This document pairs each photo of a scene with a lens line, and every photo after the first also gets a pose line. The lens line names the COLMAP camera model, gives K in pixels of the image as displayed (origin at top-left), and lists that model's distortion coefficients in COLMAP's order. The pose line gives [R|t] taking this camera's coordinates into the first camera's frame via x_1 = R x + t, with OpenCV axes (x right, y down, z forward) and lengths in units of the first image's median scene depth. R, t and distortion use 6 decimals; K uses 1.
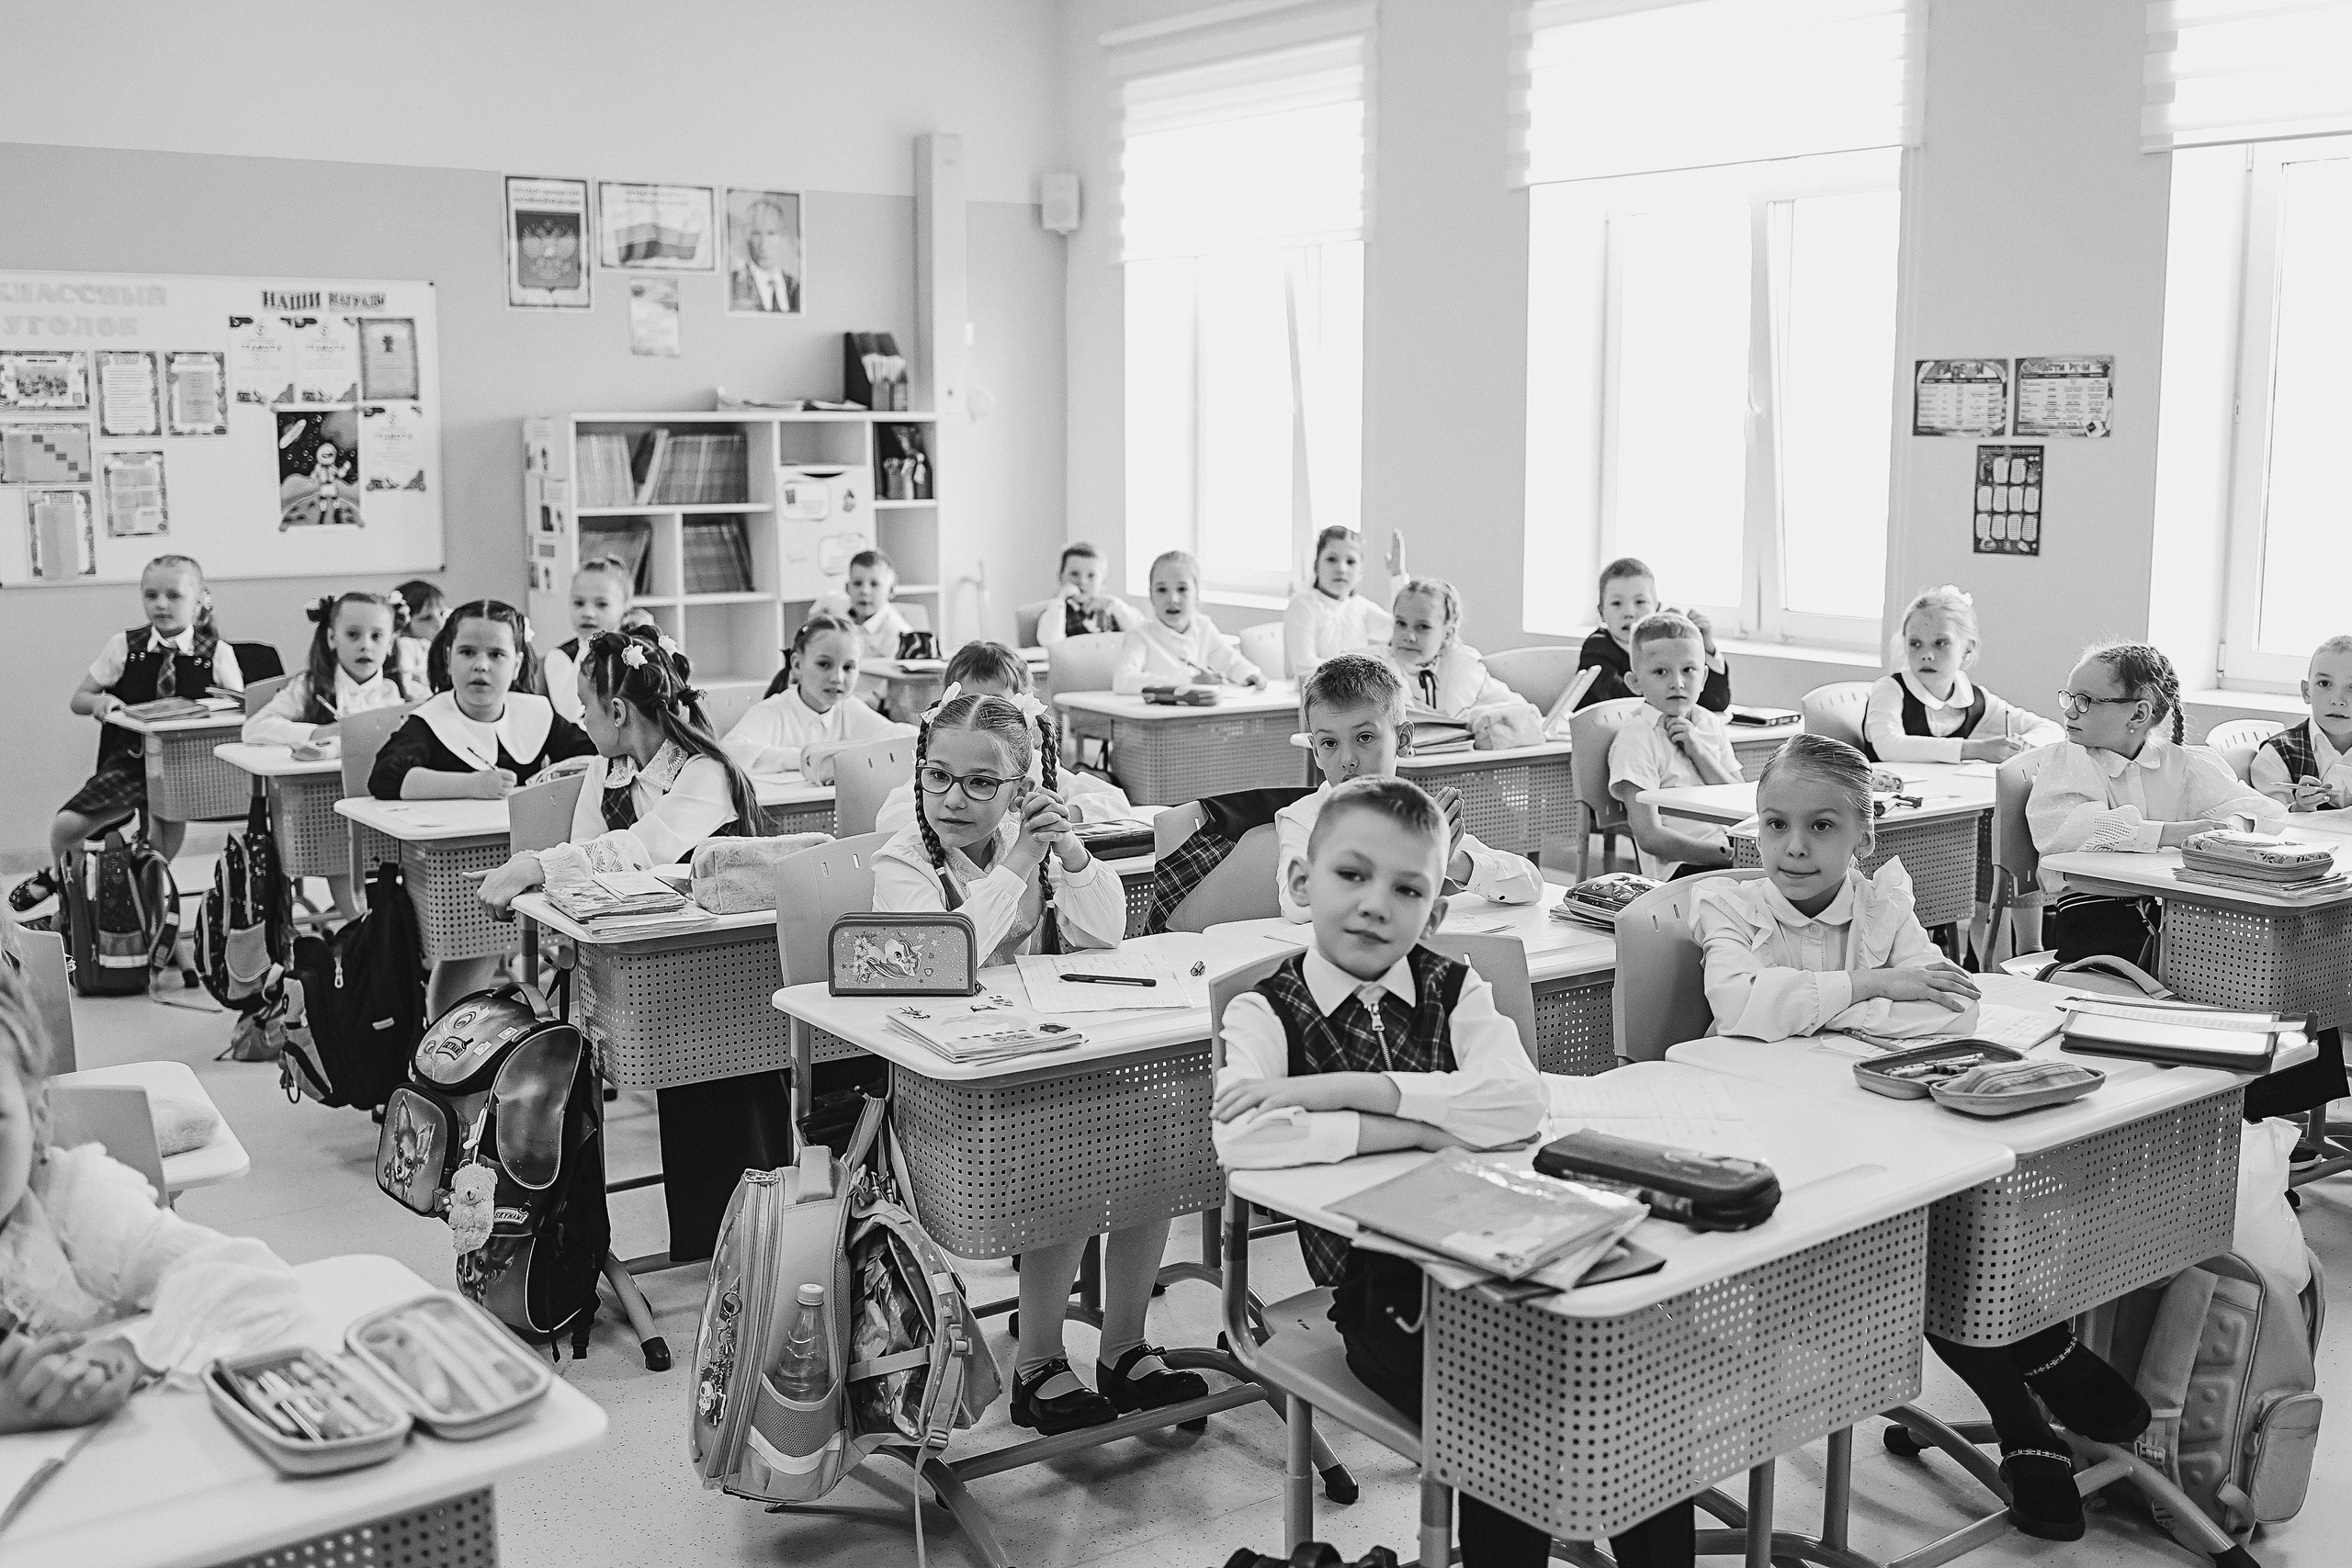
lens RADIAL K [[2392.2, 0, 1169.3], [0, 2392.2, 780.3], [0, 0, 1]] dist [-0.070369, 0.048181]
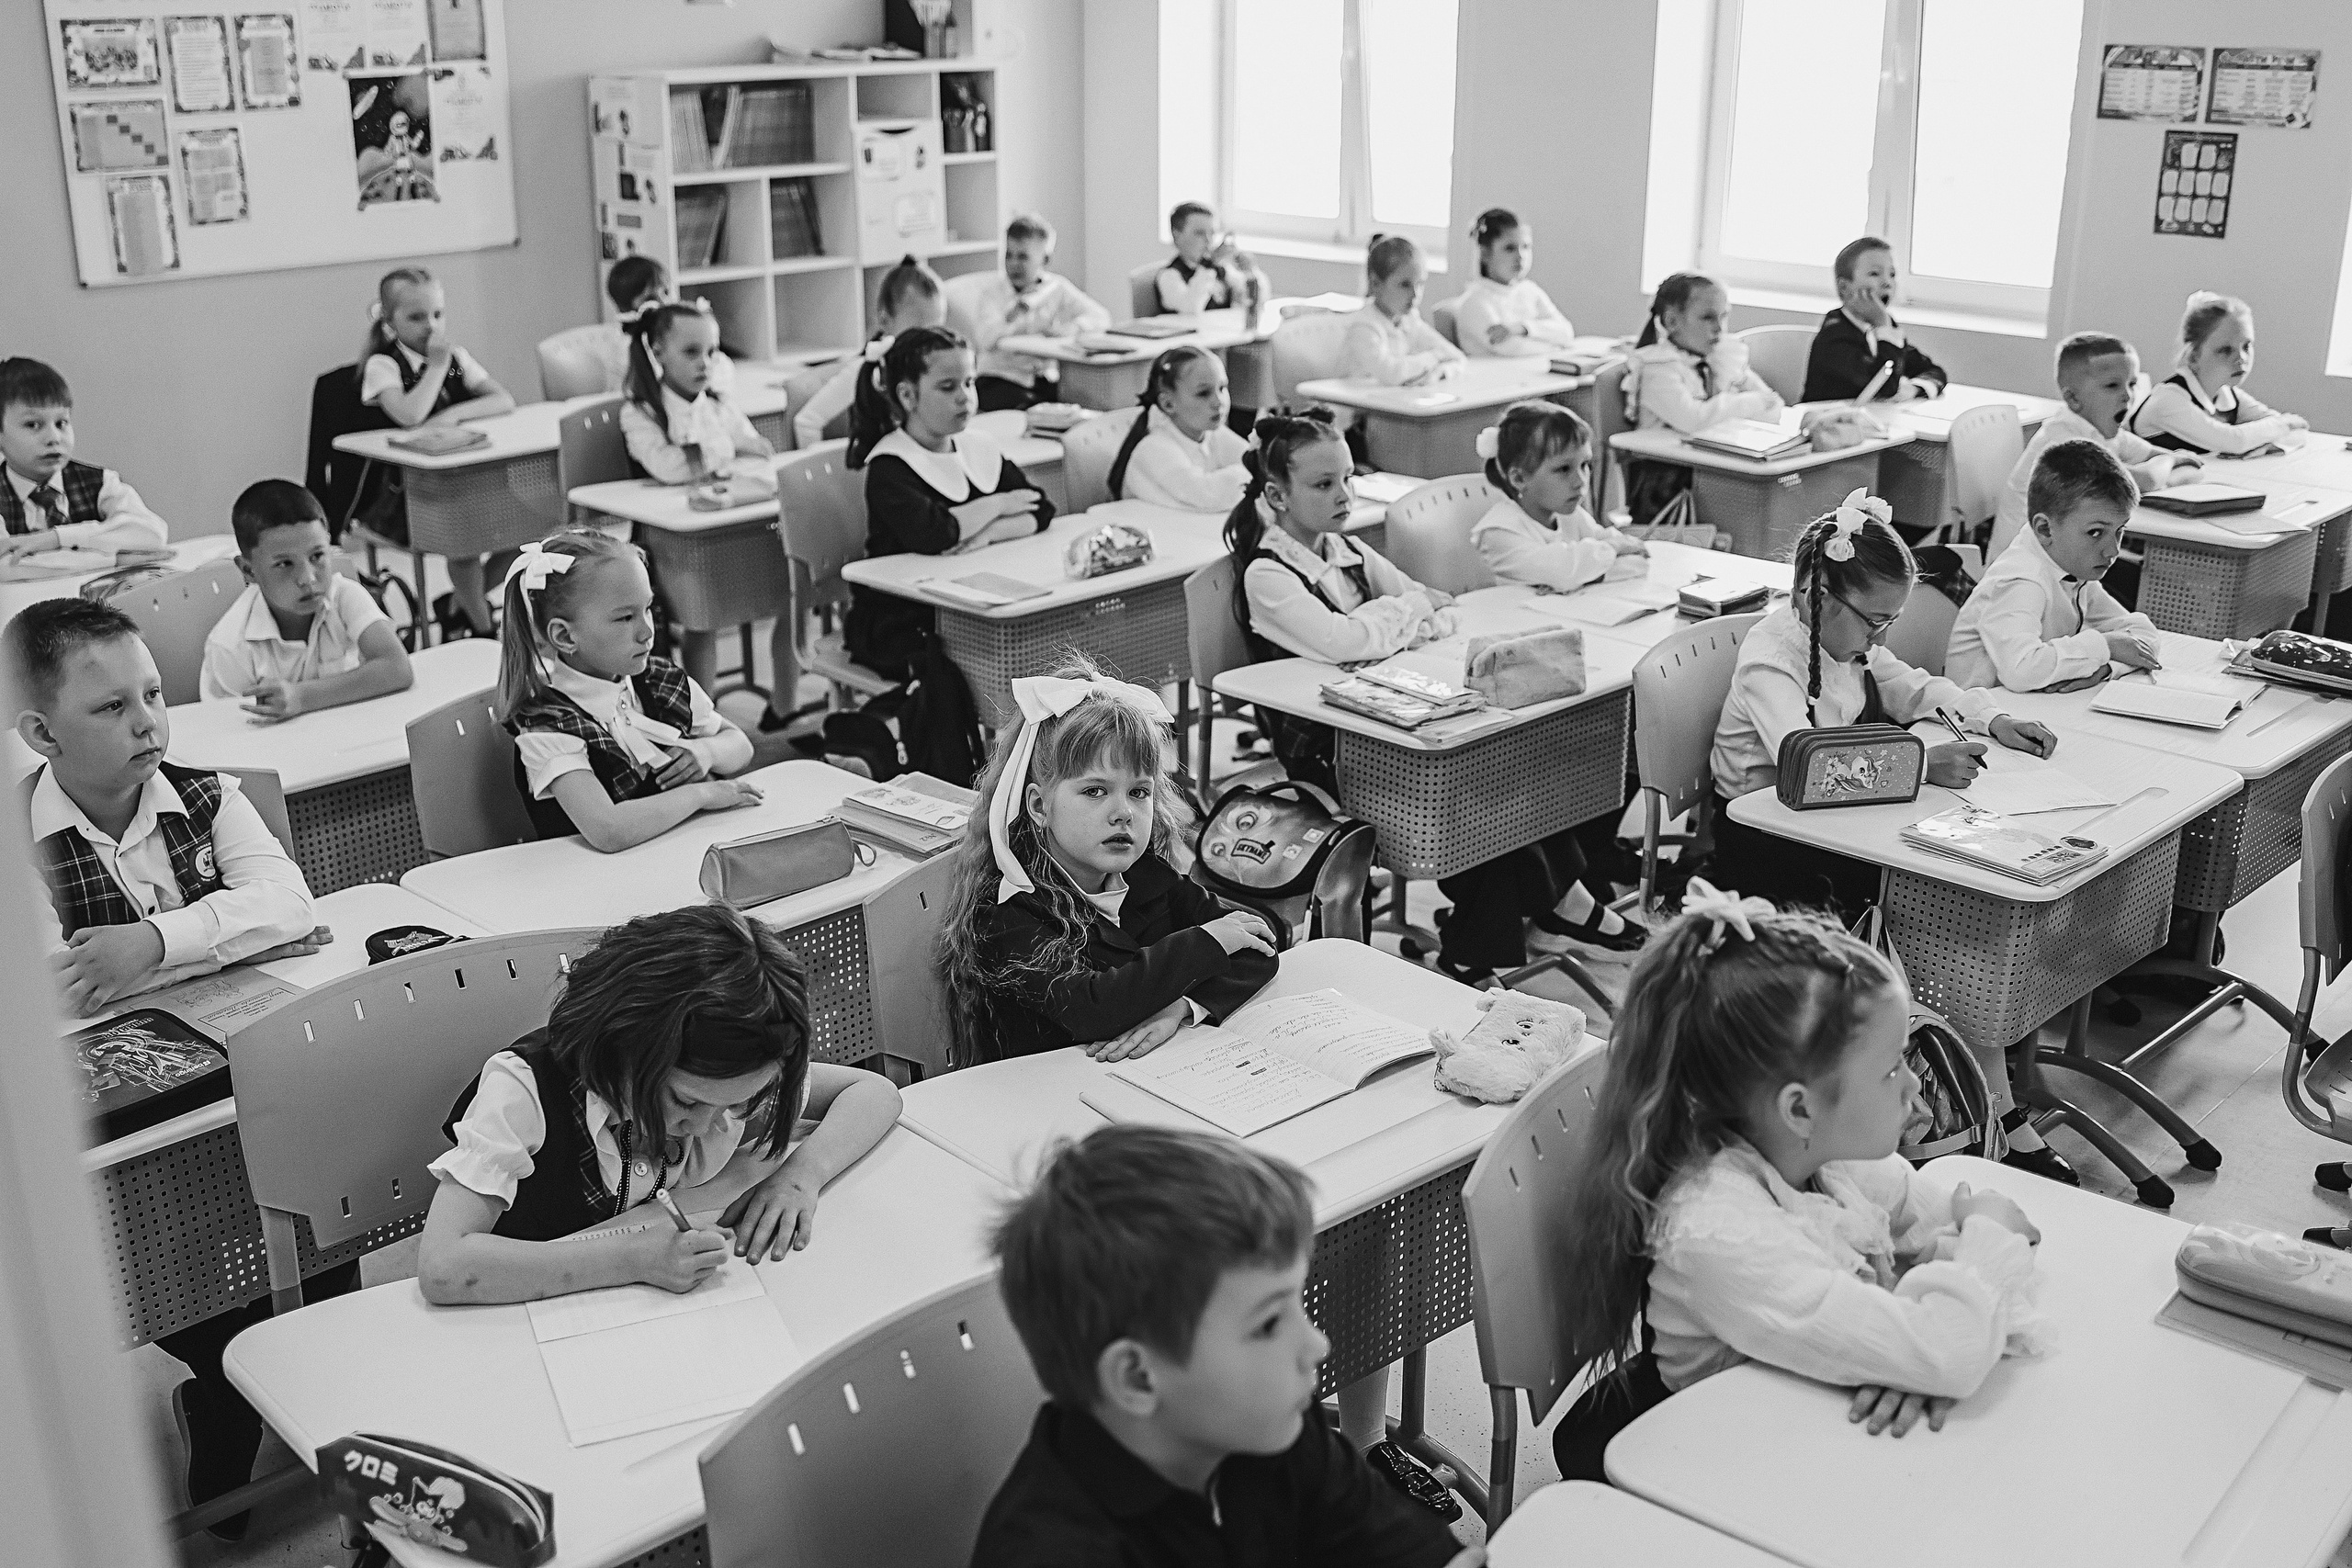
lens RADIAL K [[2392.2, 0, 1169.3], [0, 2392.2, 780.3], [0, 0, 1]] dist [-0.070369, 0.048181]
pose [[0.983671, -0.057127, 0.170671, -0.234962], [0.024875, 0.982340, 0.185441, -0.050101], [-0.178250, -0.178168, 0.967721, 0.008236]]
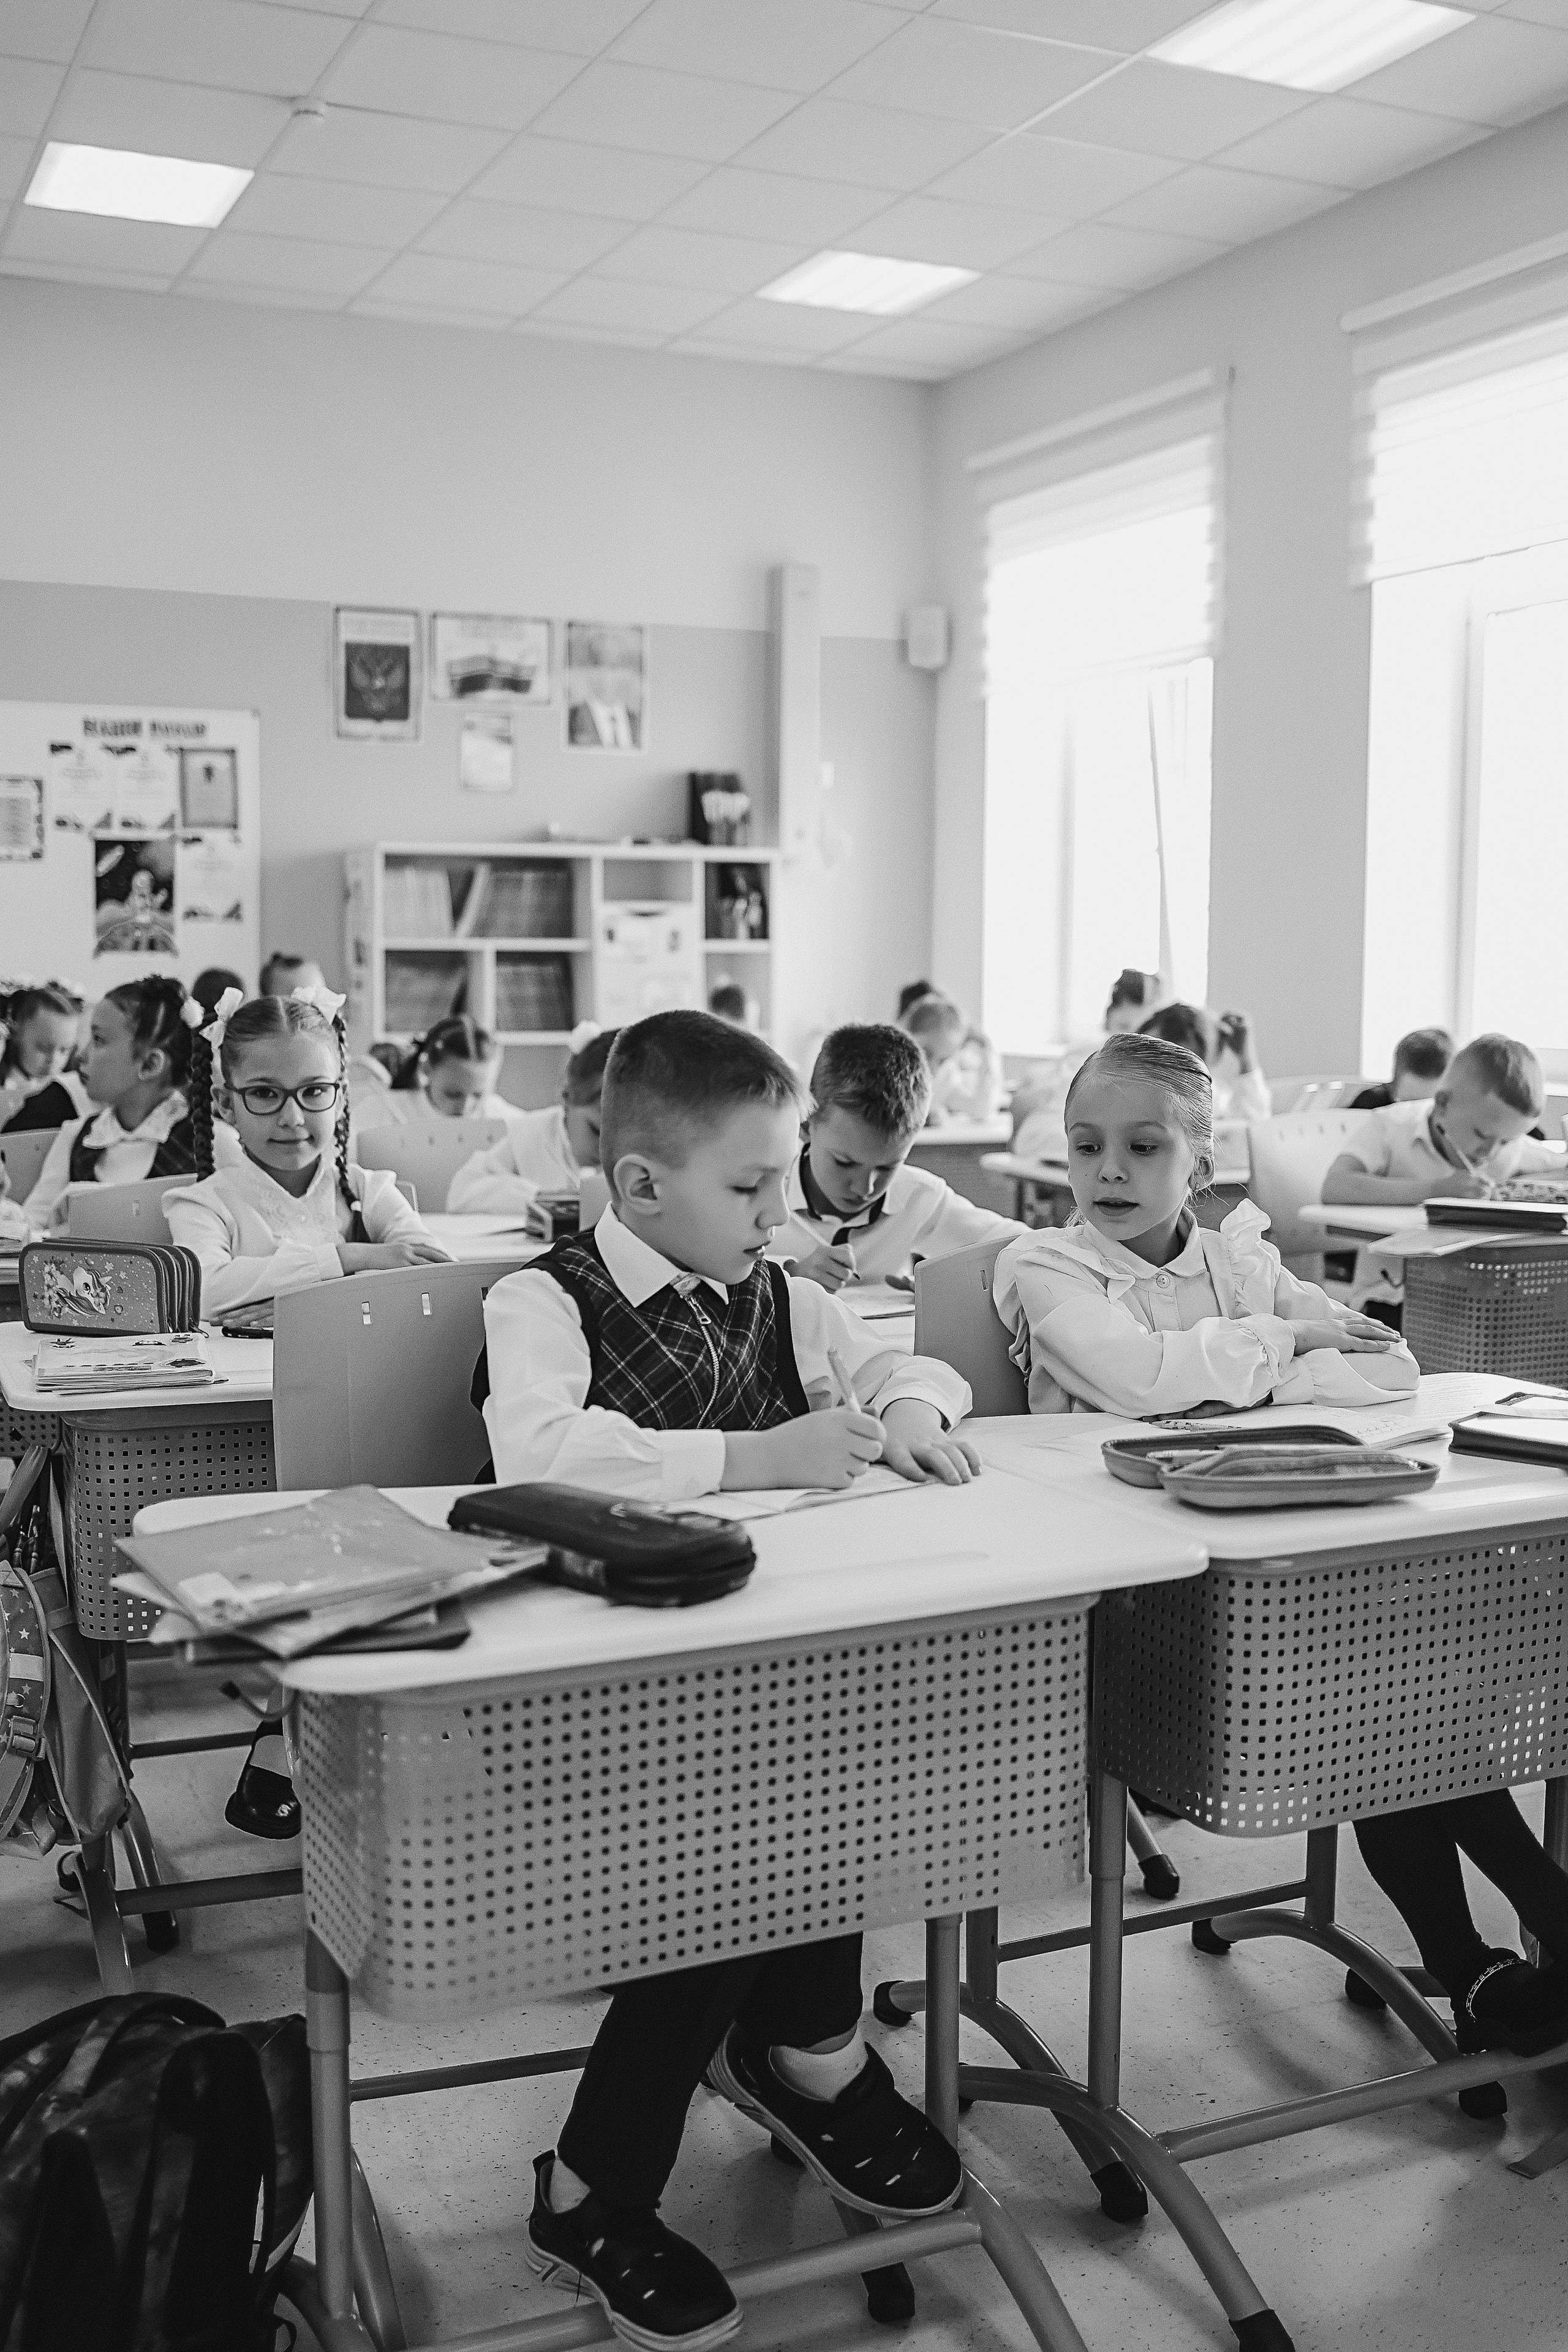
lens RADIAL K [[2392.5, 0, 746.7], [0, 2392.5, 1170.1], [0, 0, 1]] dist [-0.070369, 0.048181]
pose [[0.976493, 0.027746, -0.213754, 0.111602], [-0.039730, 0.997858, -0.051973, 0.025705], [0.211854, 0.059244, 0.975504, 0.084586]]
